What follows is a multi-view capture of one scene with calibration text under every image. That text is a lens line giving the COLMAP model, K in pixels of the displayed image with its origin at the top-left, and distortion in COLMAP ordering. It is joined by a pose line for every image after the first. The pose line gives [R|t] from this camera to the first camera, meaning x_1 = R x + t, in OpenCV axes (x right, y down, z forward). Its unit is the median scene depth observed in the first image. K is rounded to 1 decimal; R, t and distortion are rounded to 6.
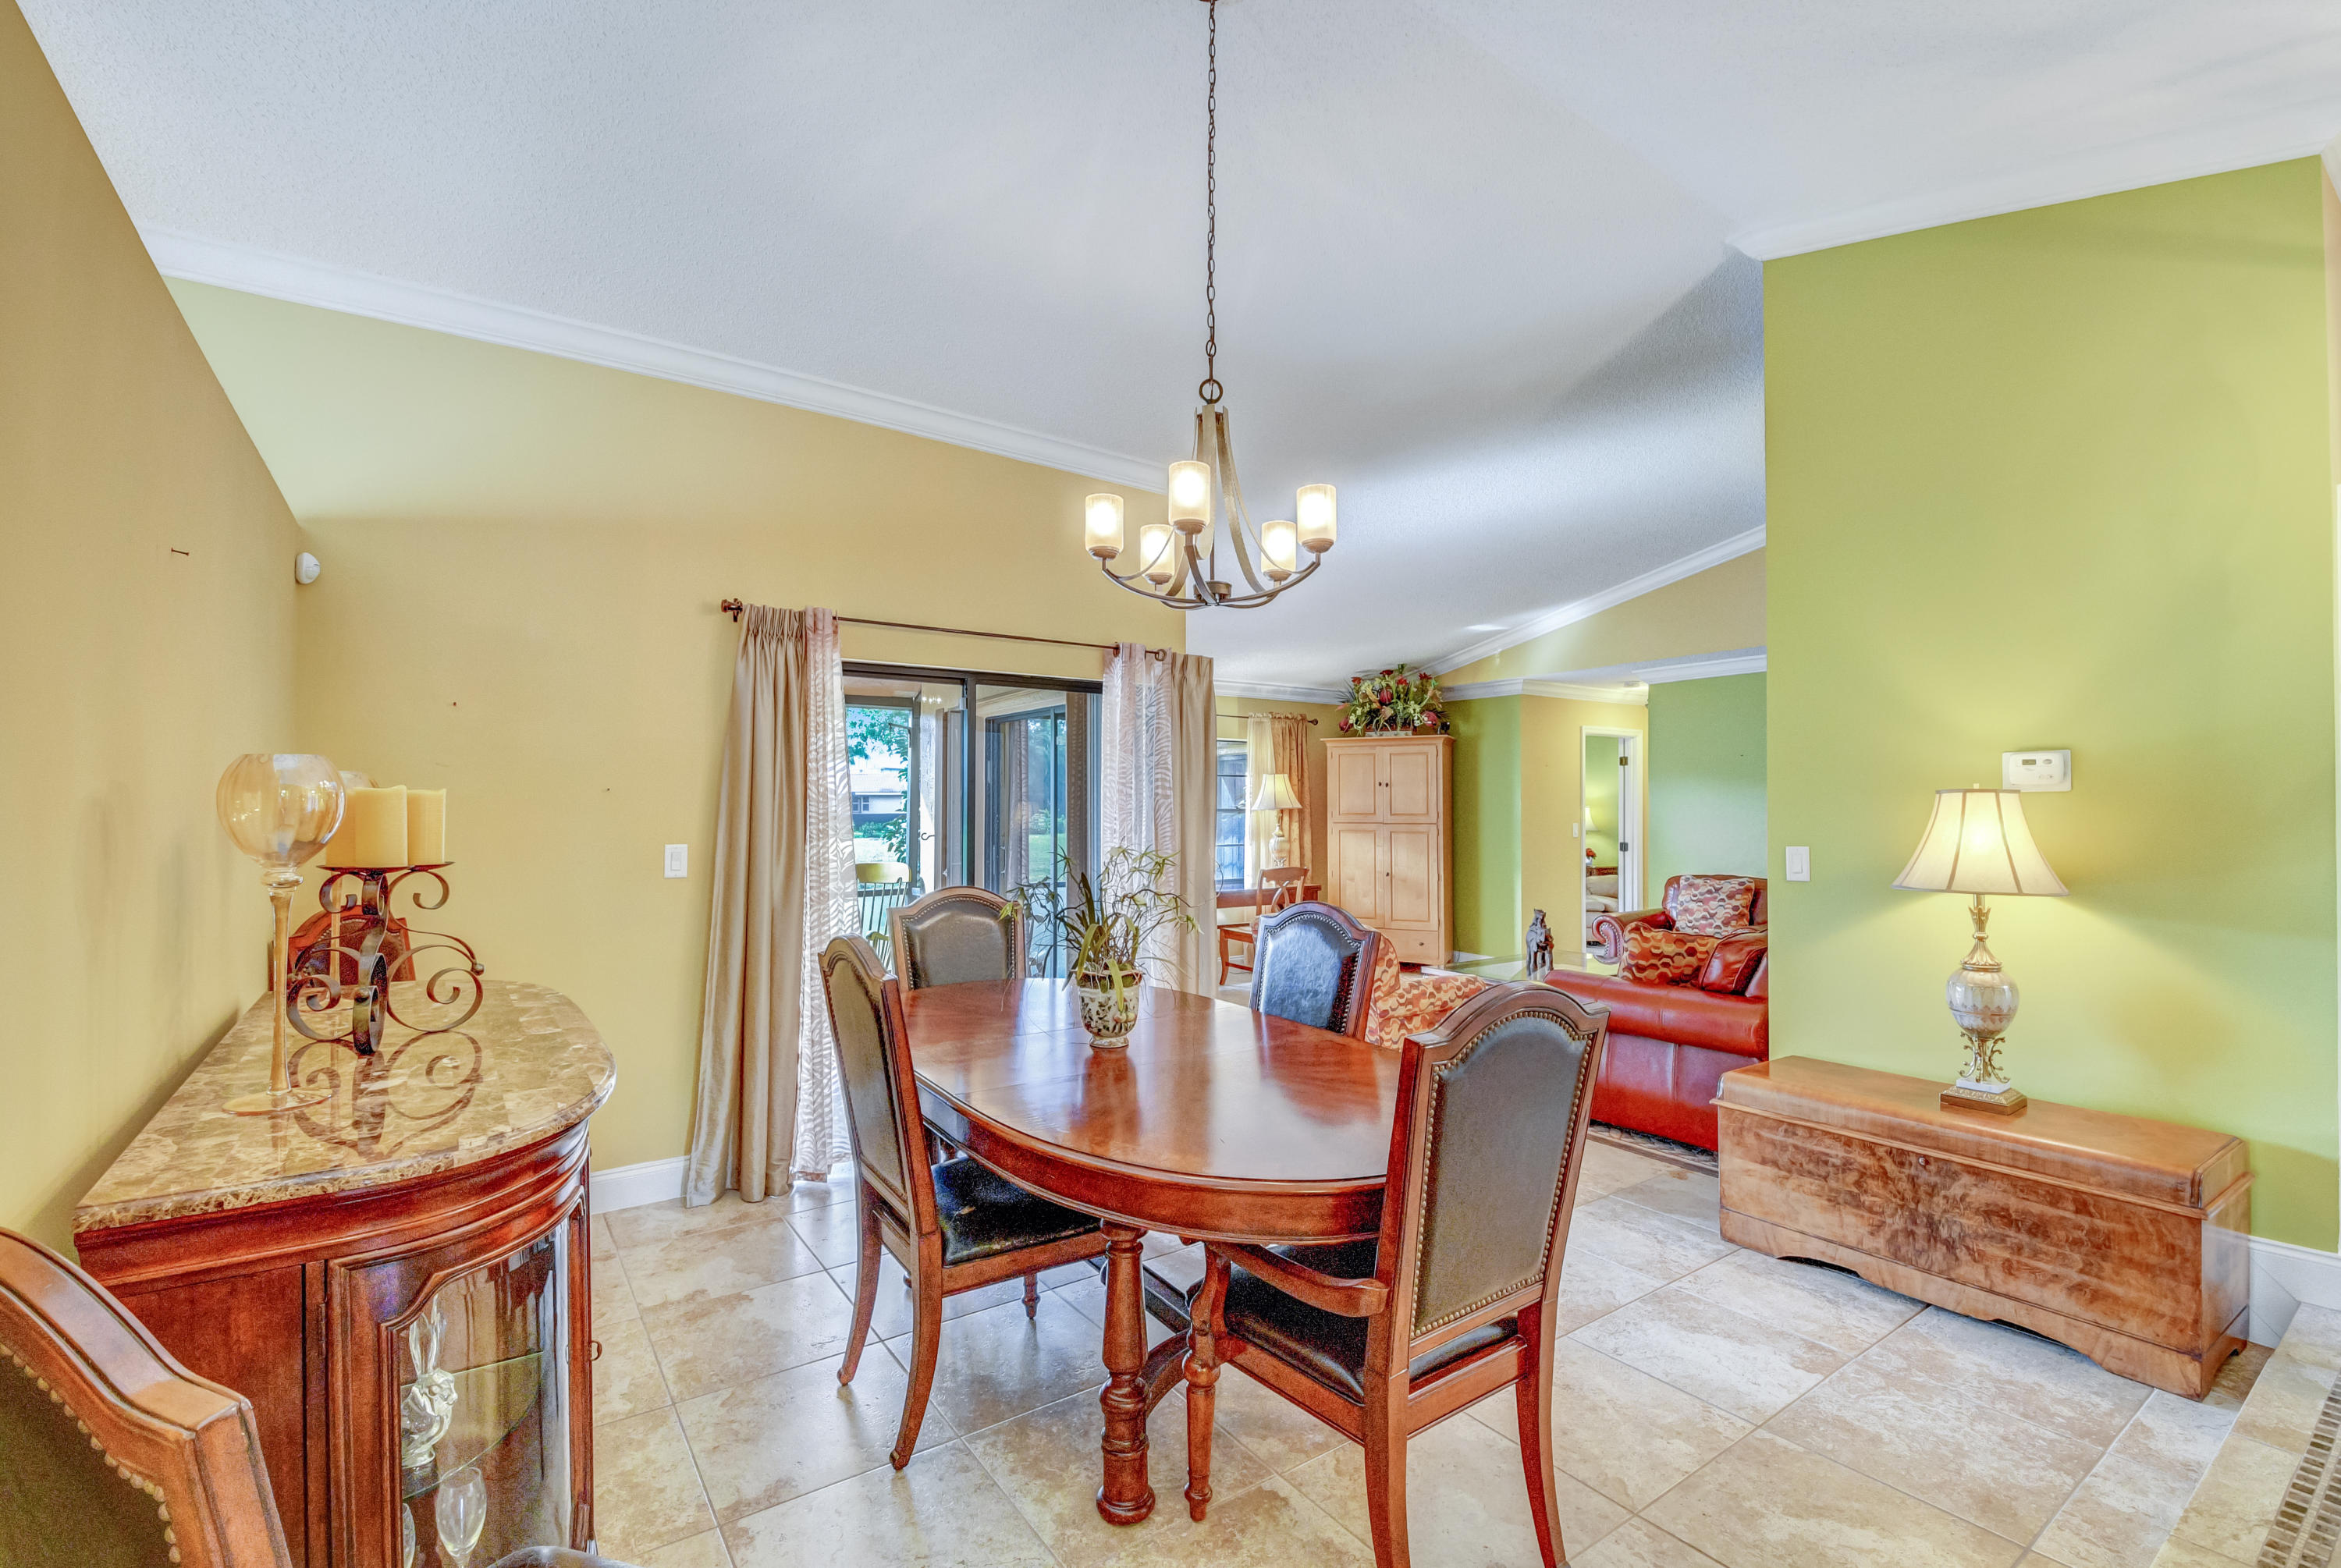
lens RADIAL K [[1033.9, 0, 1184.0], [0, 1033.9, 789.2], [0, 0, 1]] dist [0.067896, -0.060048]
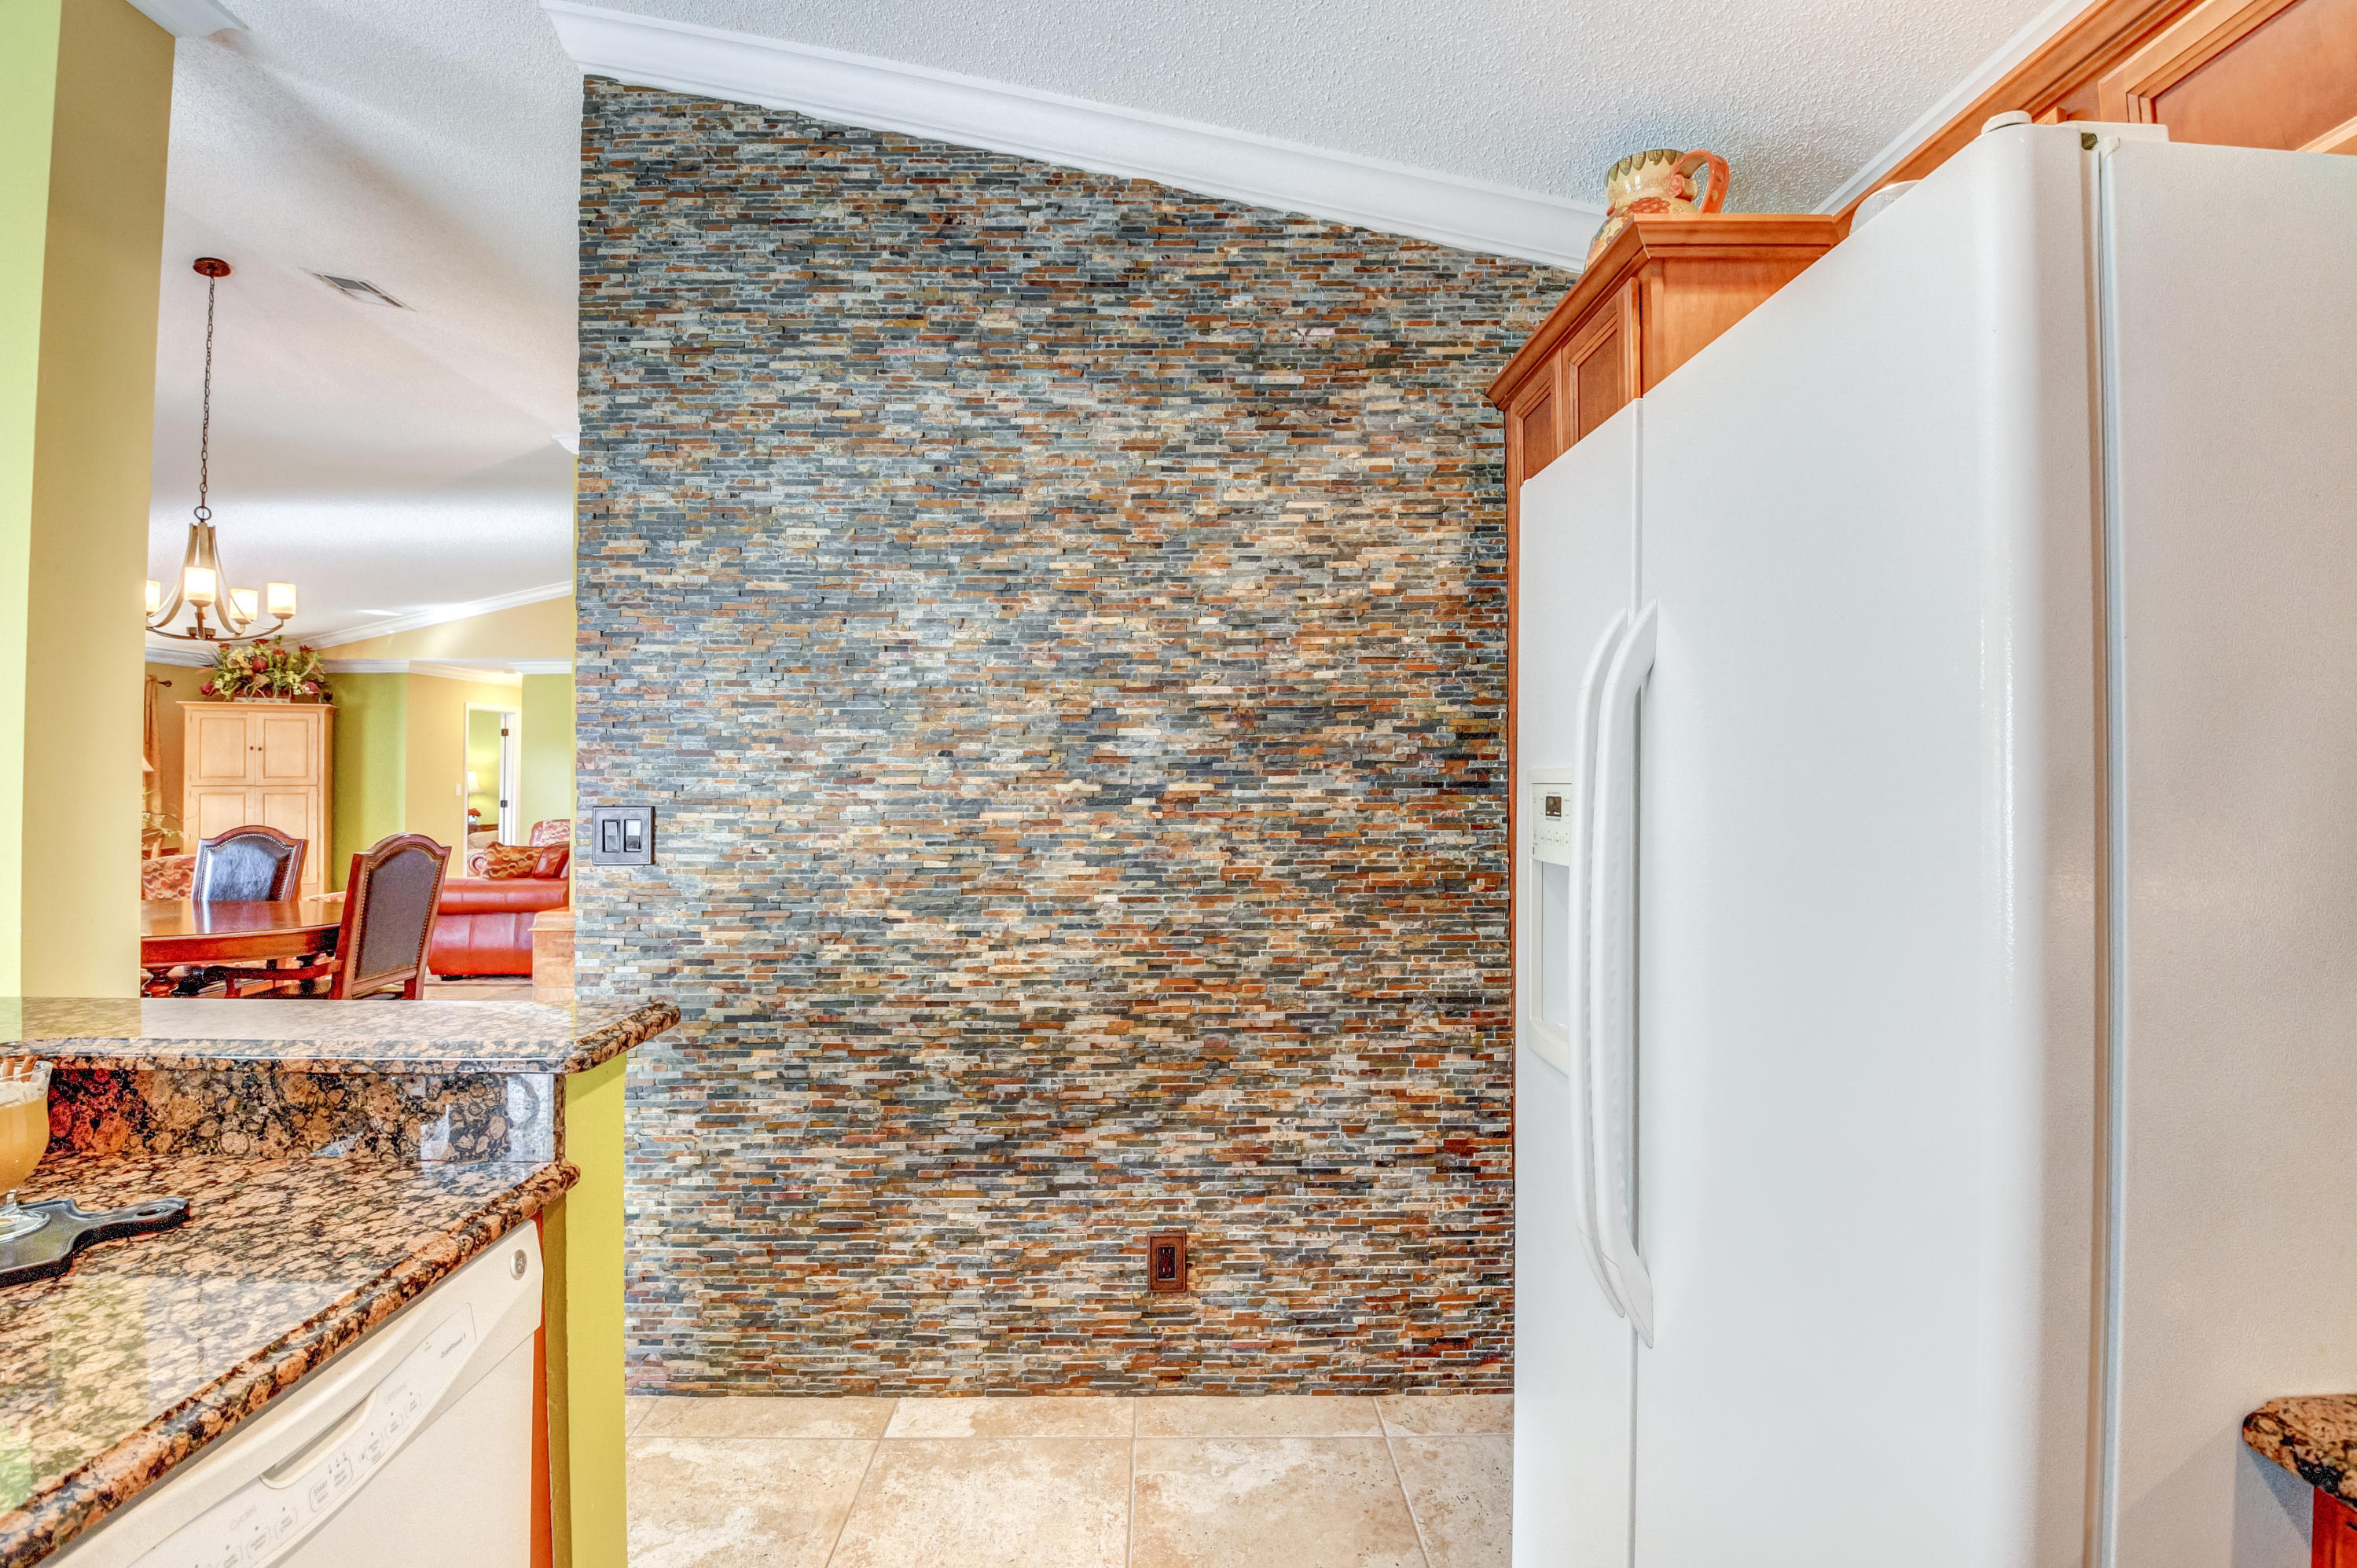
lens RADIAL K [[1040.9, 0, 1179.3], [0, 1040.9, 754.0], [0, 0, 1]] dist [0.022983, -0.035740]
pose [[0.579829, 0.011953, 0.814651, -0.319533], [-0.008036, 0.999928, -0.008952, 0.006216], [-0.814699, -0.001356, 0.579883, -0.969917]]
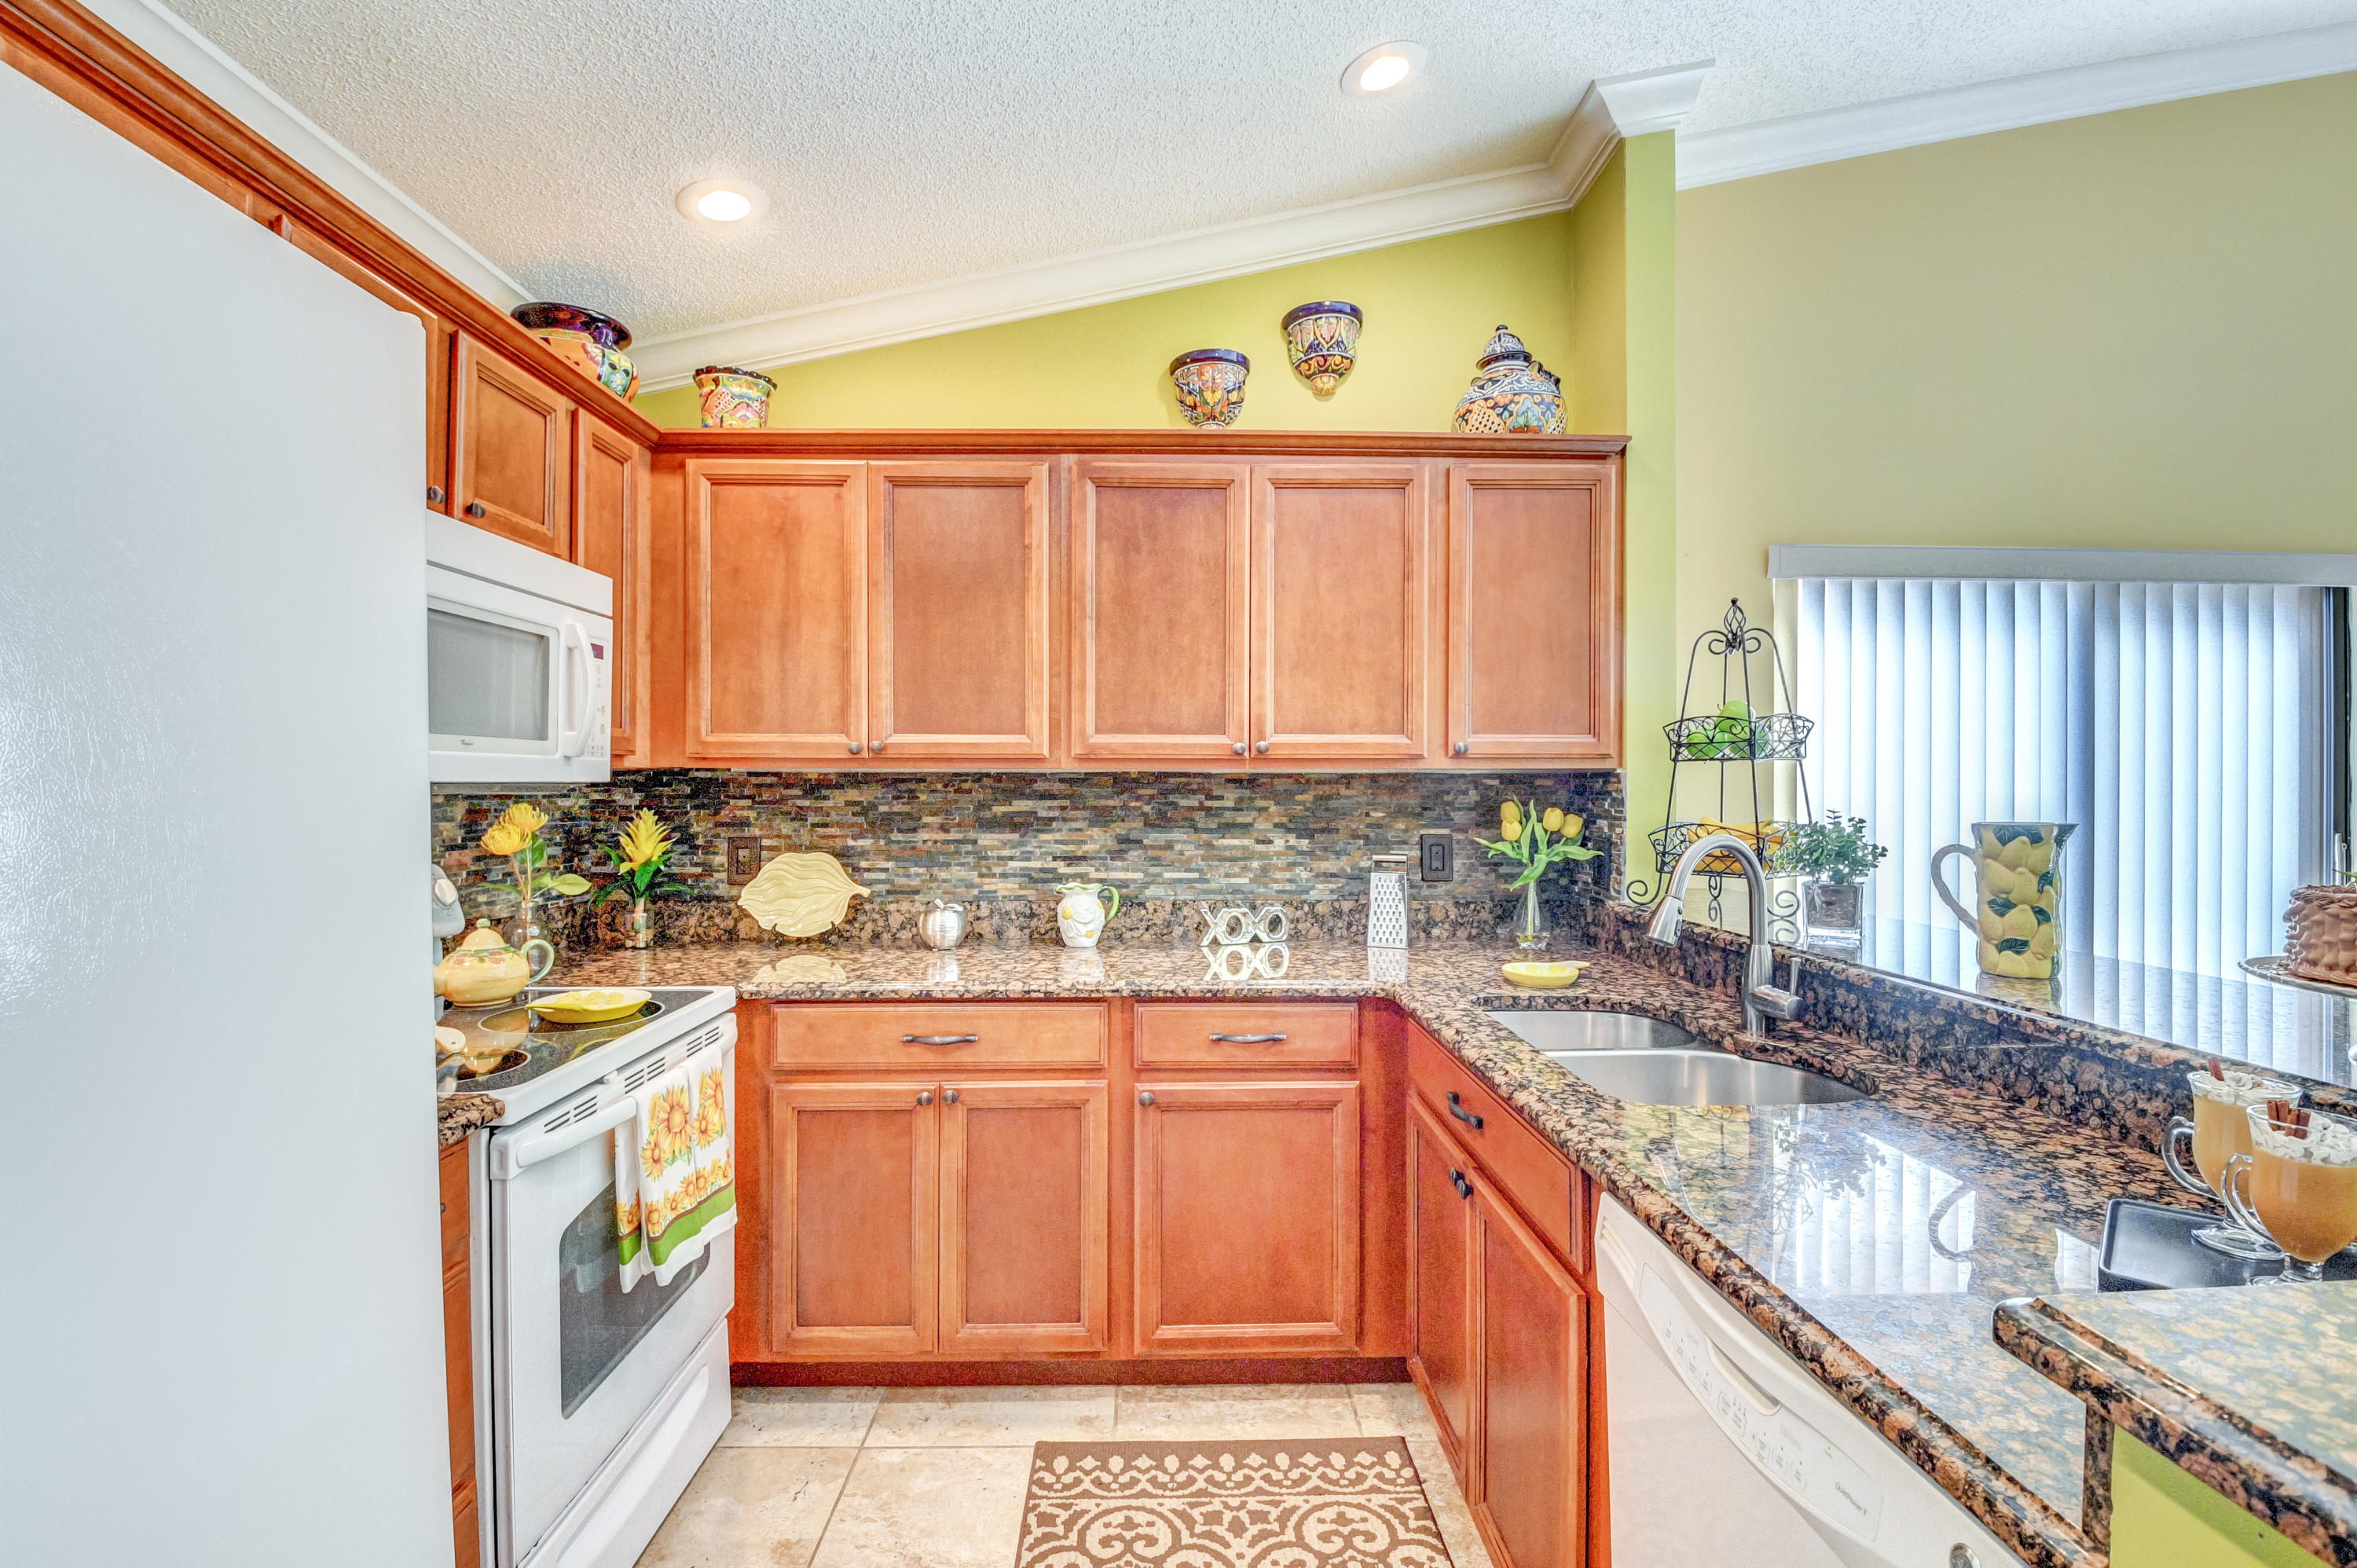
lens RADIAL K [[1009.4, 0, 1191.4], [0, 1009.4, 757.7], [0, 0, 1]] dist [0.053747, -0.032809]
pose [[-0.553669, -0.020748, -0.832478, 0.058391], [0.010052, 0.999450, -0.031595, 0.011718], [0.832676, -0.025861, -0.553156, -0.642621]]
